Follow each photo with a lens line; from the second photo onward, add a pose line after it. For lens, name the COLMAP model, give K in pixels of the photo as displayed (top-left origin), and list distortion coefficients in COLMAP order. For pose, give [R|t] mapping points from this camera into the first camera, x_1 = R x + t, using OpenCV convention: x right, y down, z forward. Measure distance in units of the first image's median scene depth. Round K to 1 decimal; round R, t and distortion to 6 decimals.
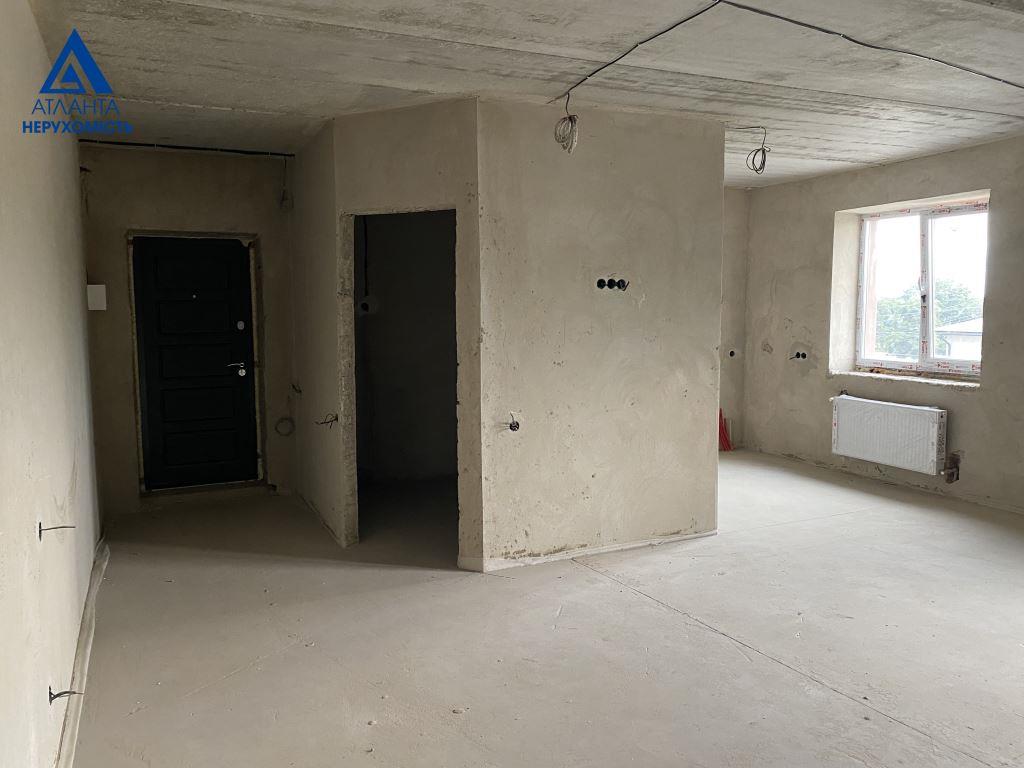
lens RADIAL K [[787.3, 0, 504.5], [0, 787.3, 380.3], [0, 0, 1]] dist [0.067772, -0.065865]
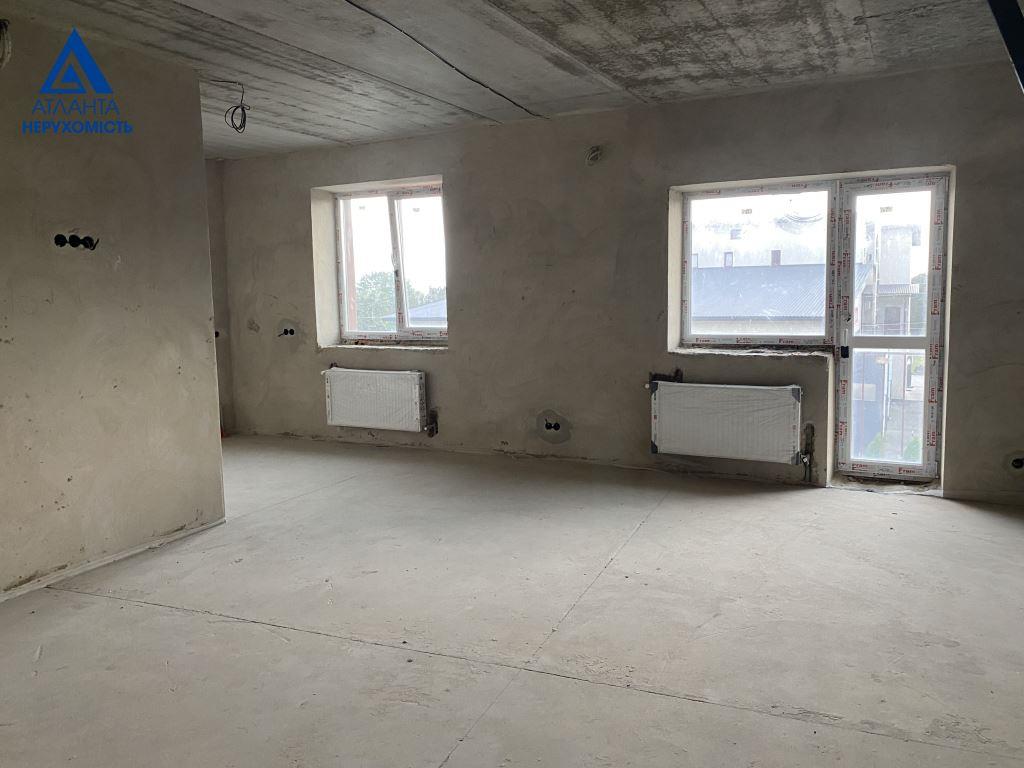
lens RADIAL K [[787.3, 0, 517.4], [0, 787.3, 370.2], [0, 0, 1]] dist [0.067772, -0.065865]
pose [[0.788416, -0.071222, 0.611005, -0.017432], [0.073957, 0.997045, 0.020790, 0.026355], [-0.610680, 0.028797, 0.791354, 0.064474]]
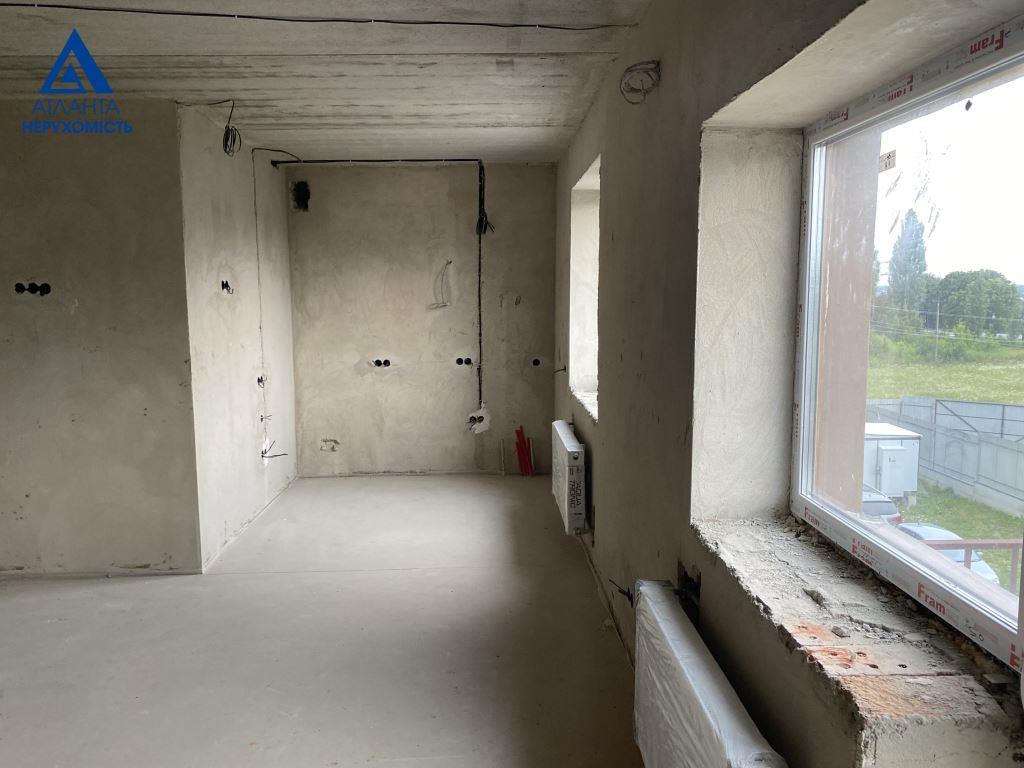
lens RADIAL K [[787.3, 0, 510.6], [0, 787.3, 390.4], [0, 0, 1]] dist [0.067772, -0.065865]
pose [[0.915756, 0.047989, -0.398859, 0.966660], [-0.035018, 0.998596, 0.039747, -0.057485], [0.400207, -0.022432, 0.916150, 0.351326]]
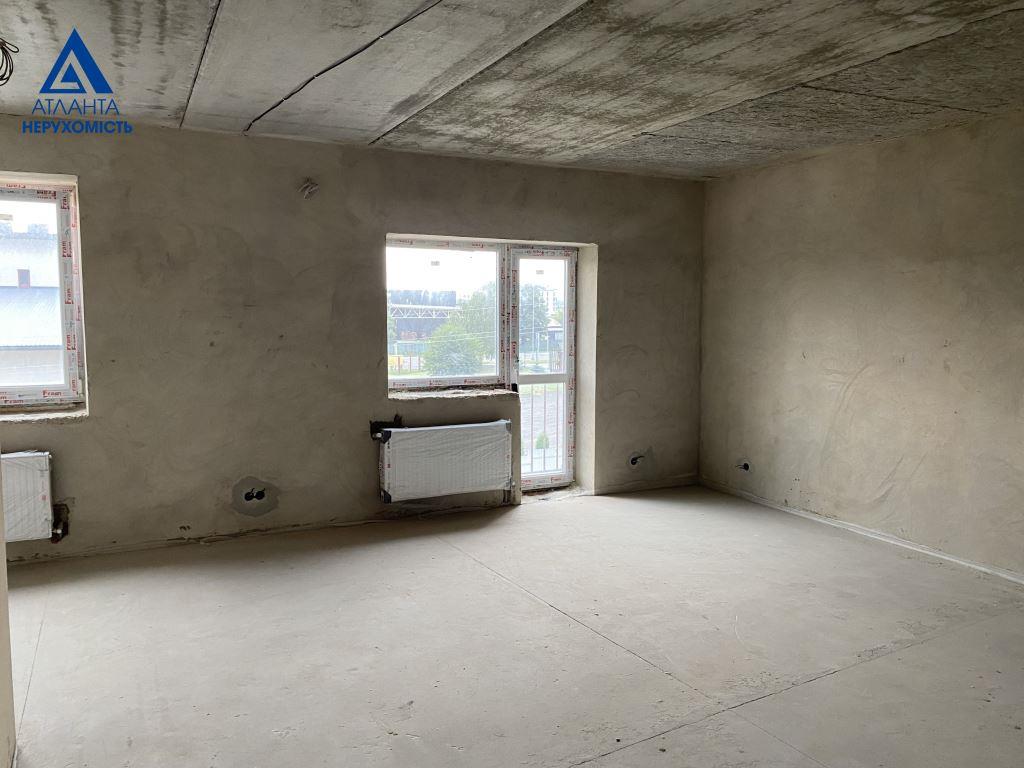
lens RADIAL K [[787.3, 0, 505.3], [0, 787.3, 377.8], [0, 0, 1]] dist [0.067772, -0.065865]
pose [[-0.017425, -0.084061, 0.996308, -0.274081], [0.094095, 0.991899, 0.085335, -0.071571], [-0.995411, 0.095235, -0.009374, 0.684180]]
